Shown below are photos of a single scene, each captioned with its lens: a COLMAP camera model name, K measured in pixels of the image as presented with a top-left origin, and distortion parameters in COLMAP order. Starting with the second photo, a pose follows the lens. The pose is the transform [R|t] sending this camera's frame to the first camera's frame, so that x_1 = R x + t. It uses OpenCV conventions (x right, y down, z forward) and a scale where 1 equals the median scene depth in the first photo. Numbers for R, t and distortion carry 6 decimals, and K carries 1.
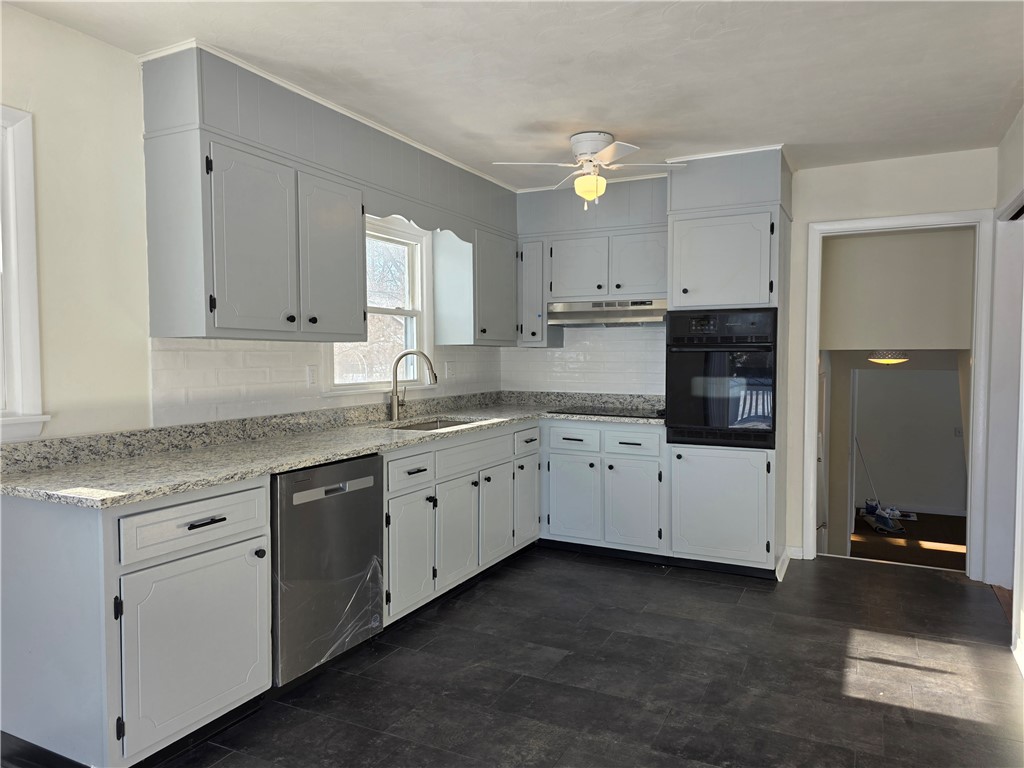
lens RADIAL K [[697.8, 0, 539.1], [0, 697.8, 386.0], [0, 0, 1]] dist [0.025426, -0.002583]
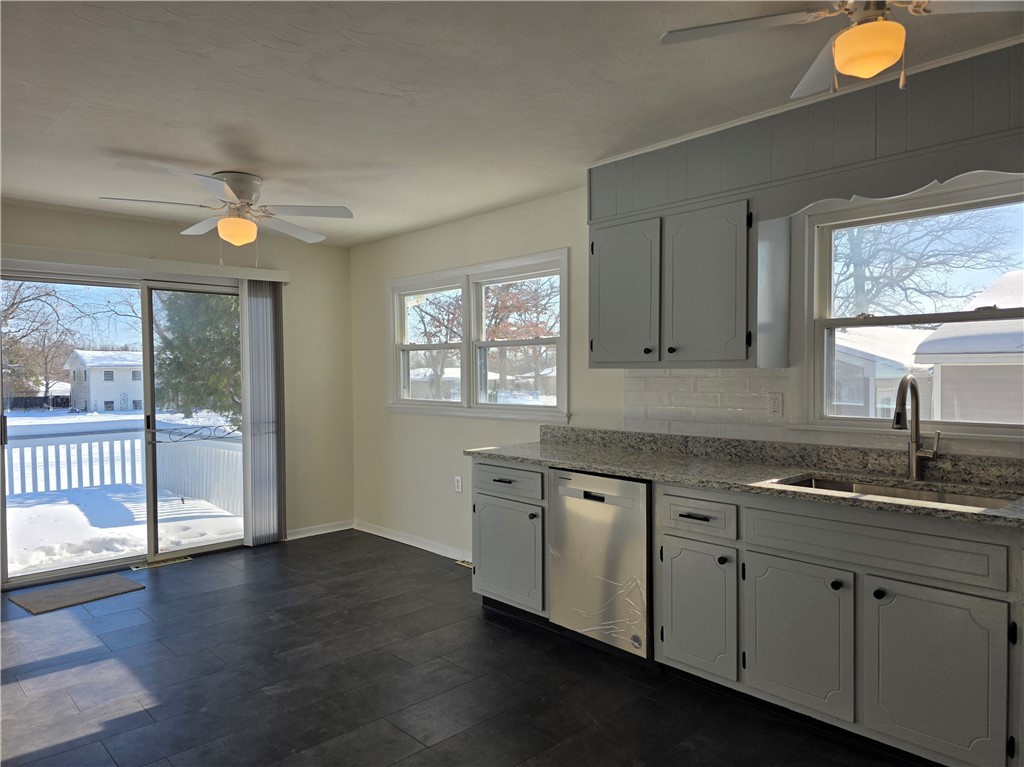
lens RADIAL K [[693.5, 0, 509.3], [0, 693.5, 393.5], [0, 0, 1]] dist [0.026221, -0.001751]
pose [[-0.375291, 0.036193, -0.926200, 0.757738], [-0.033878, 0.998034, 0.052728, -0.074947], [0.926288, 0.051166, -0.373327, 1.165627]]
